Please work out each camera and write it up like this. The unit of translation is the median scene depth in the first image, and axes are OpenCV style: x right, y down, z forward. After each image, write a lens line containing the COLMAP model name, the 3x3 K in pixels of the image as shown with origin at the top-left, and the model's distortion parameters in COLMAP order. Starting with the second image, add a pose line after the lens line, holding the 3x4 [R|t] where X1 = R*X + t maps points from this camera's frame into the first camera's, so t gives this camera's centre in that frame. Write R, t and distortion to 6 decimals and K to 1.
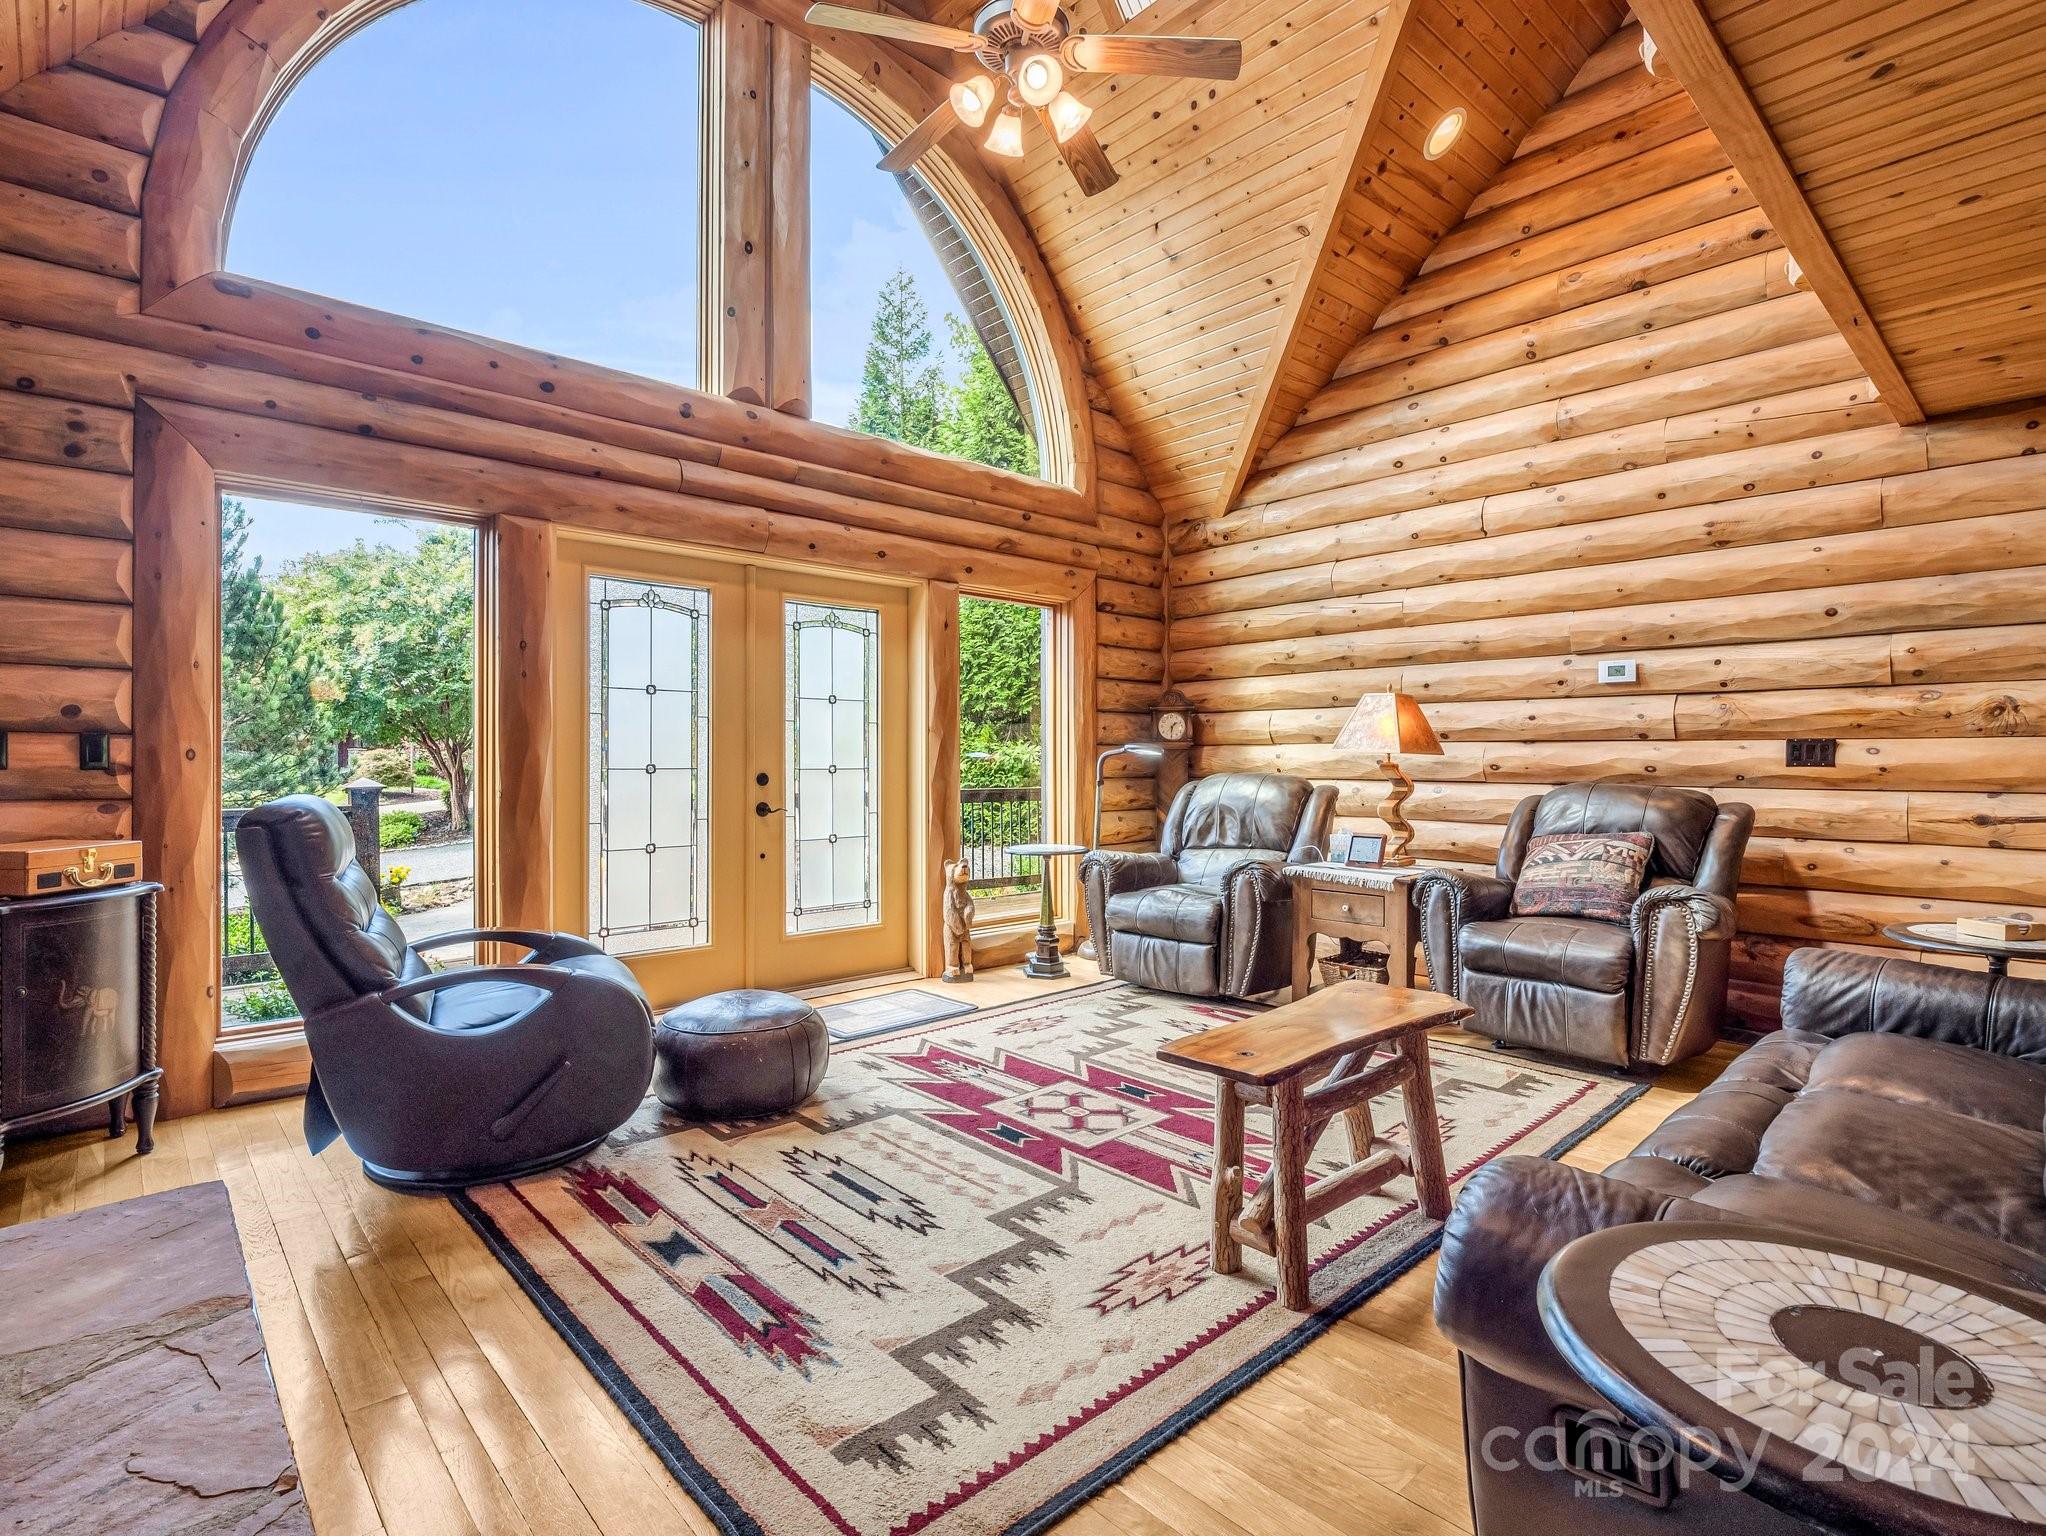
lens RADIAL K [[1003.3, 0, 1011.6], [0, 1003.3, 766.1], [0, 0, 1]] dist [-0.009082, -0.001368]
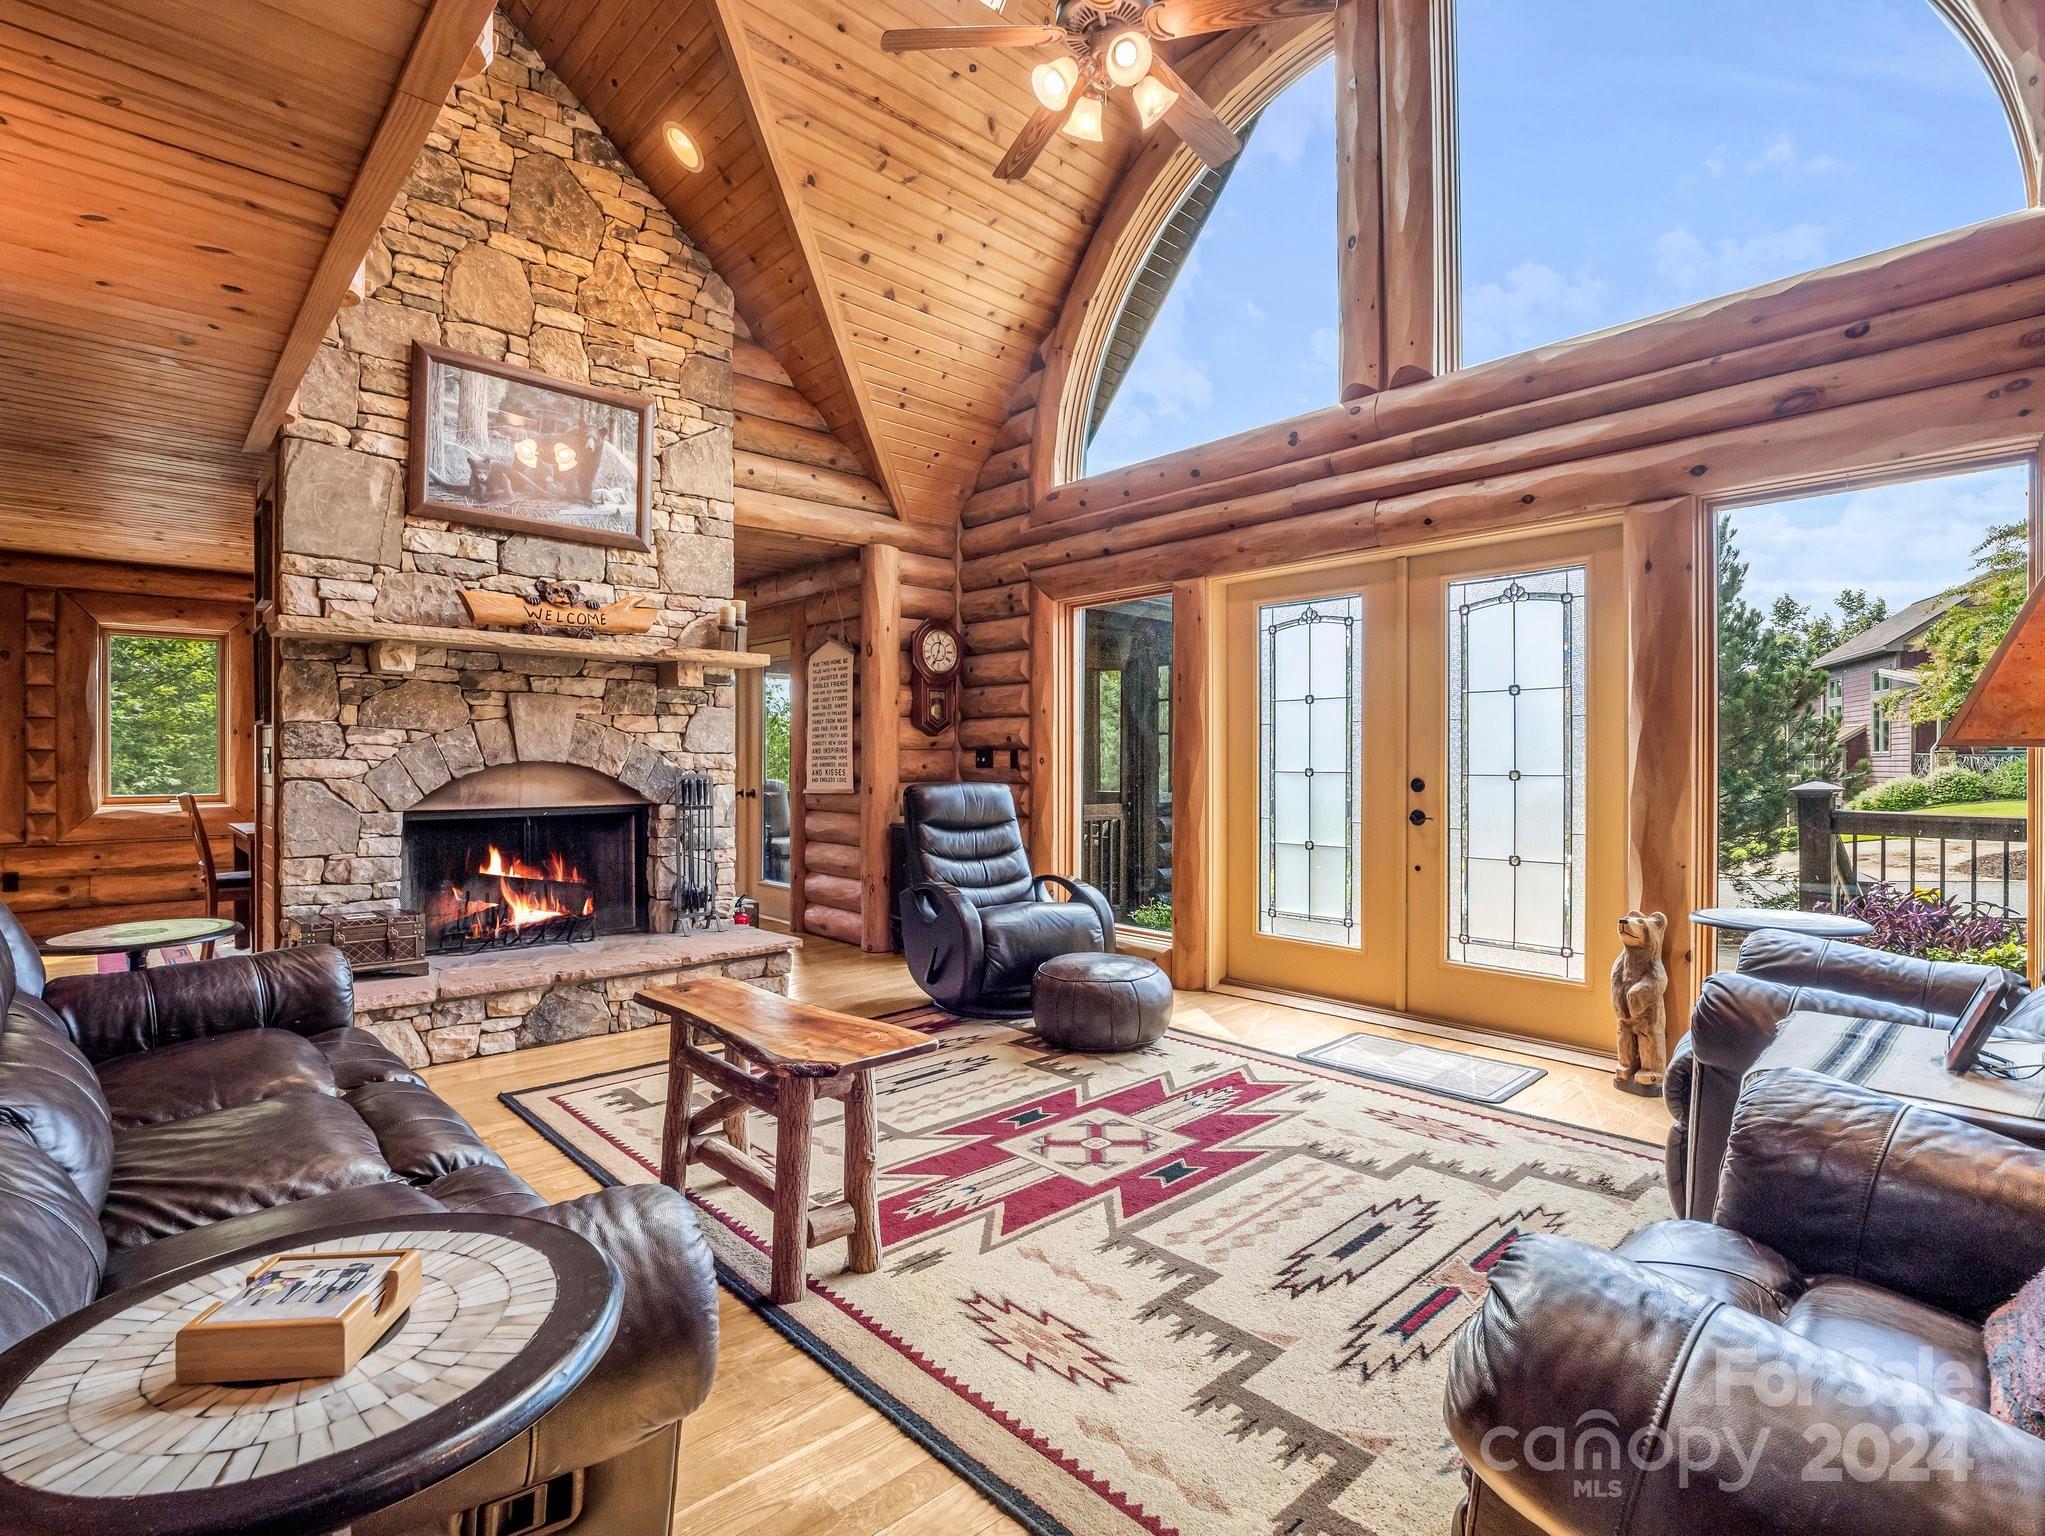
lens RADIAL K [[1002.8, 0, 1011.2], [0, 1002.8, 761.5], [0, 0, 1]] dist [-0.009082, -0.001368]
pose [[0.003087, -0.004829, -0.999984, 0.898000], [-0.010522, 0.999933, -0.004862, 0.000134], [0.999940, 0.010536, 0.003036, 0.835876]]
